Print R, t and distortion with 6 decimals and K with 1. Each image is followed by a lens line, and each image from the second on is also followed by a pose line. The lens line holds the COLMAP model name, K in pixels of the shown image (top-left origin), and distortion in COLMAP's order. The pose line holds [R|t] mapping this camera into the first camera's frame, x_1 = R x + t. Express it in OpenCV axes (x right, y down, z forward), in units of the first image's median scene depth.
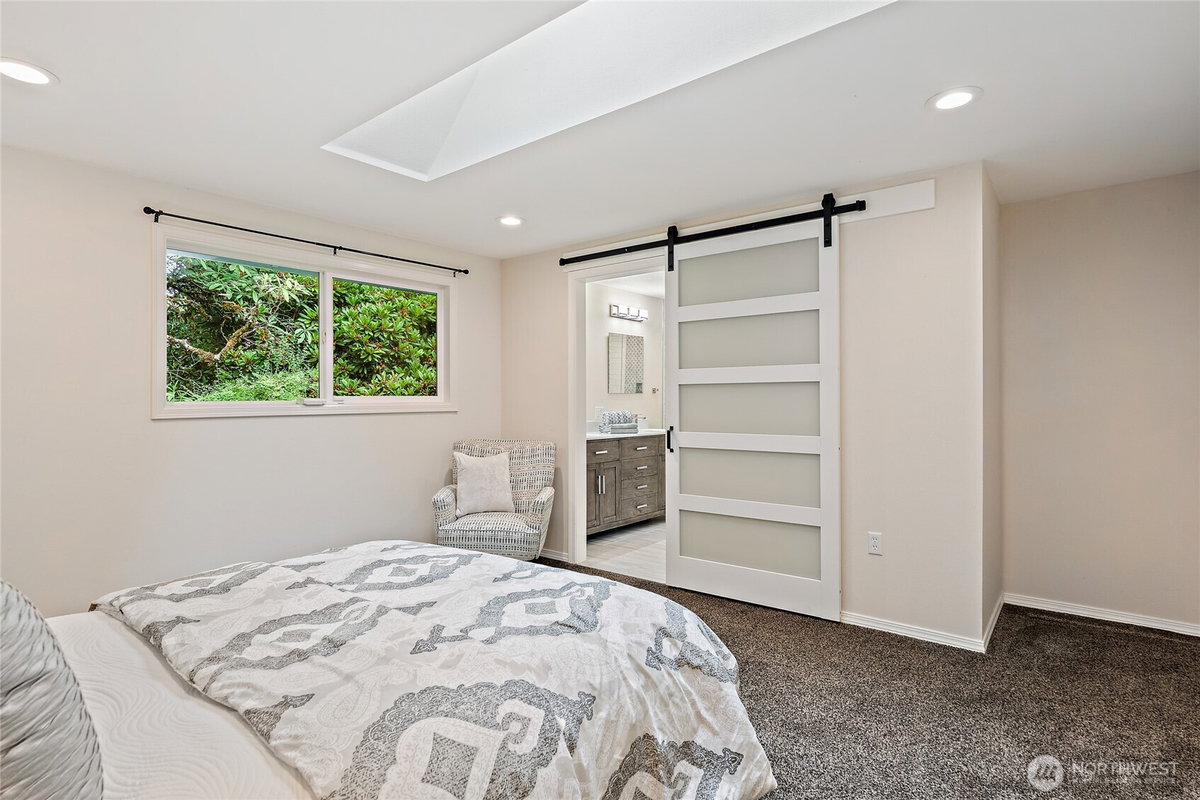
lens RADIAL K [[609.3, 0, 605.4], [0, 609.3, 400.7], [0, 0, 1]] dist [0.001054, -0.000224]
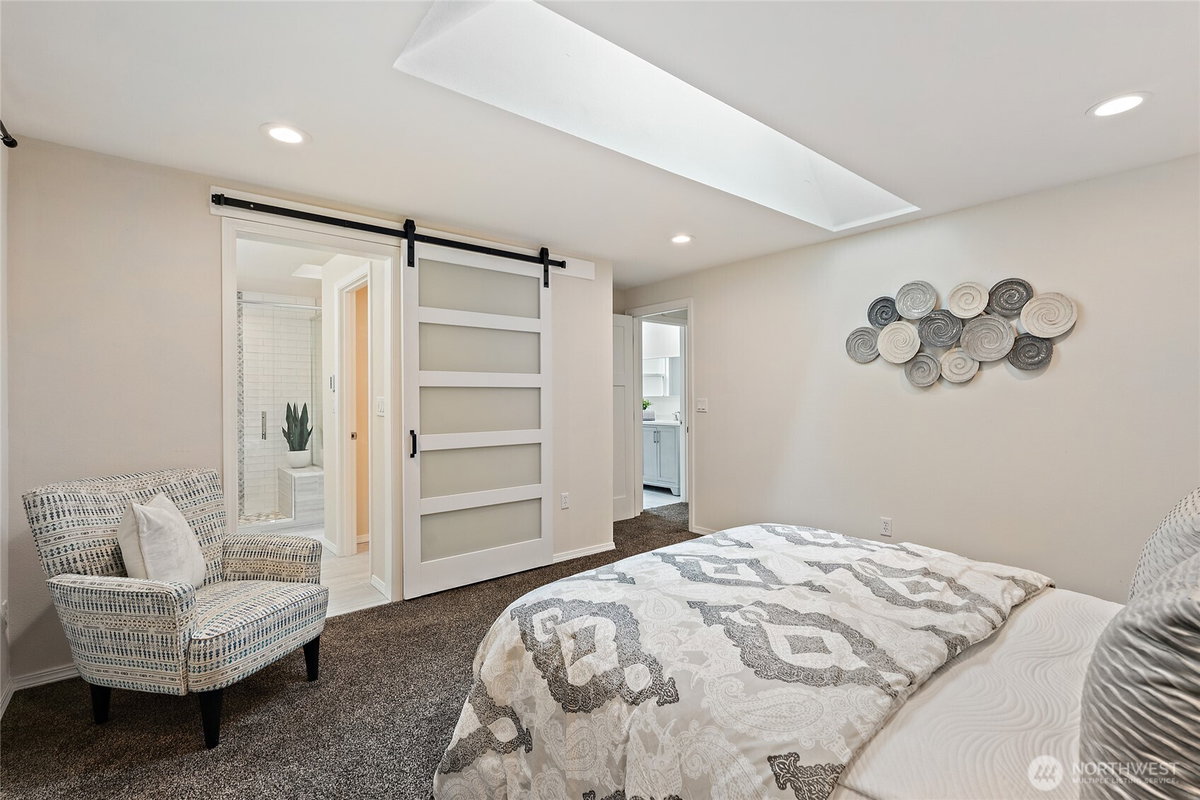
lens RADIAL K [[546.9, 0, 603.6], [0, 546.9, 395.9], [0, 0, 1]] dist [0.015328, 0.000370]
pose [[0.207880, 0.005726, 0.978138, -0.671430], [0.009564, 0.999923, -0.007887, -0.001883], [-0.978108, 0.010994, 0.207809, 0.534845]]
